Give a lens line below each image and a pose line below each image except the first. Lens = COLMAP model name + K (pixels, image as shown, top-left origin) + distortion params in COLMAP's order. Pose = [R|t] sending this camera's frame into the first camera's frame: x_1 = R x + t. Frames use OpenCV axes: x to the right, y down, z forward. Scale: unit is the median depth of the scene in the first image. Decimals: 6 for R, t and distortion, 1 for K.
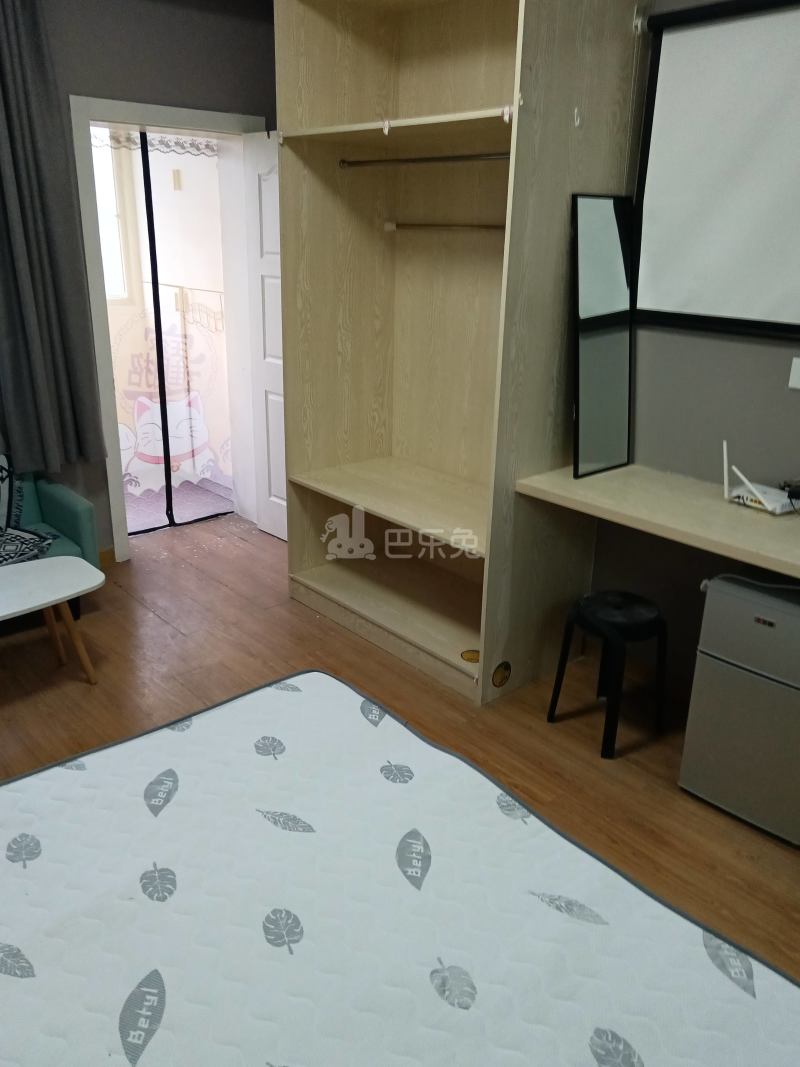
lens RADIAL K [[829.3, 0, 400.0], [0, 829.3, 533.5], [0, 0, 1]] dist [0.043386, 0.002679]
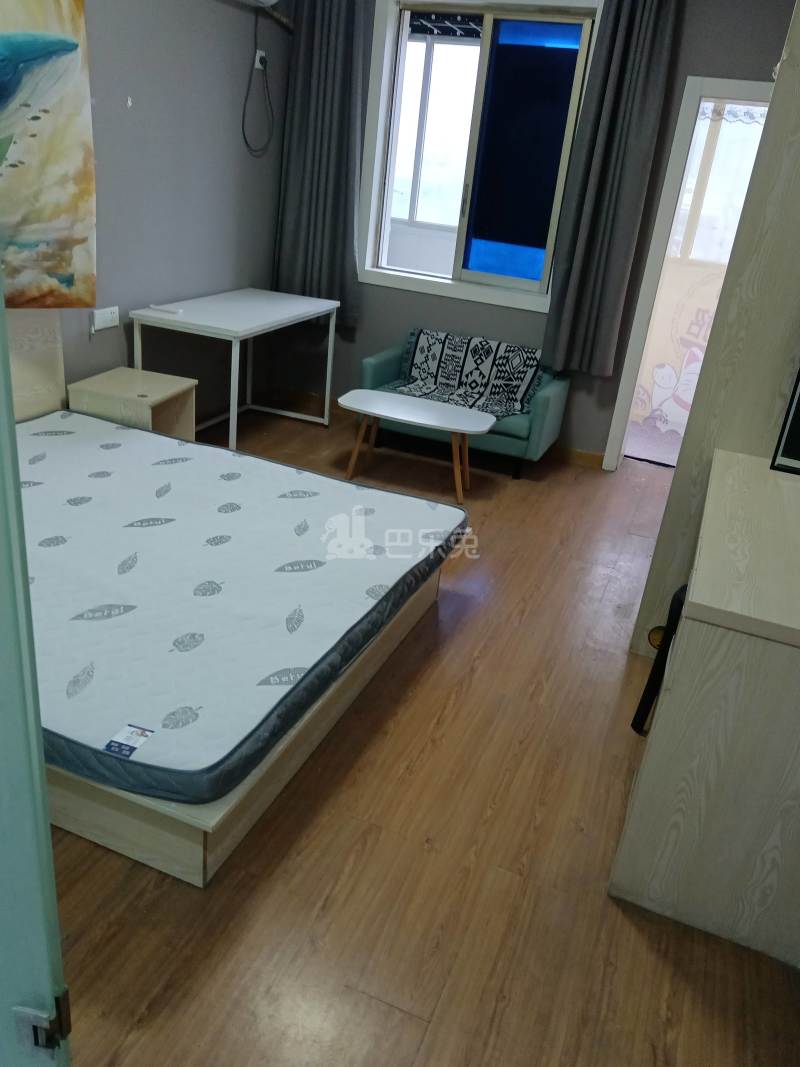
lens RADIAL K [[856.7, 0, 403.7], [0, 856.7, 555.1], [0, 0, 1]] dist [-0.104758, 0.190798]
pose [[0.450785, 0.406669, -0.794615, 0.891583], [-0.394408, 0.889326, 0.231393, -0.041831], [0.800772, 0.209094, 0.561288, 0.186159]]
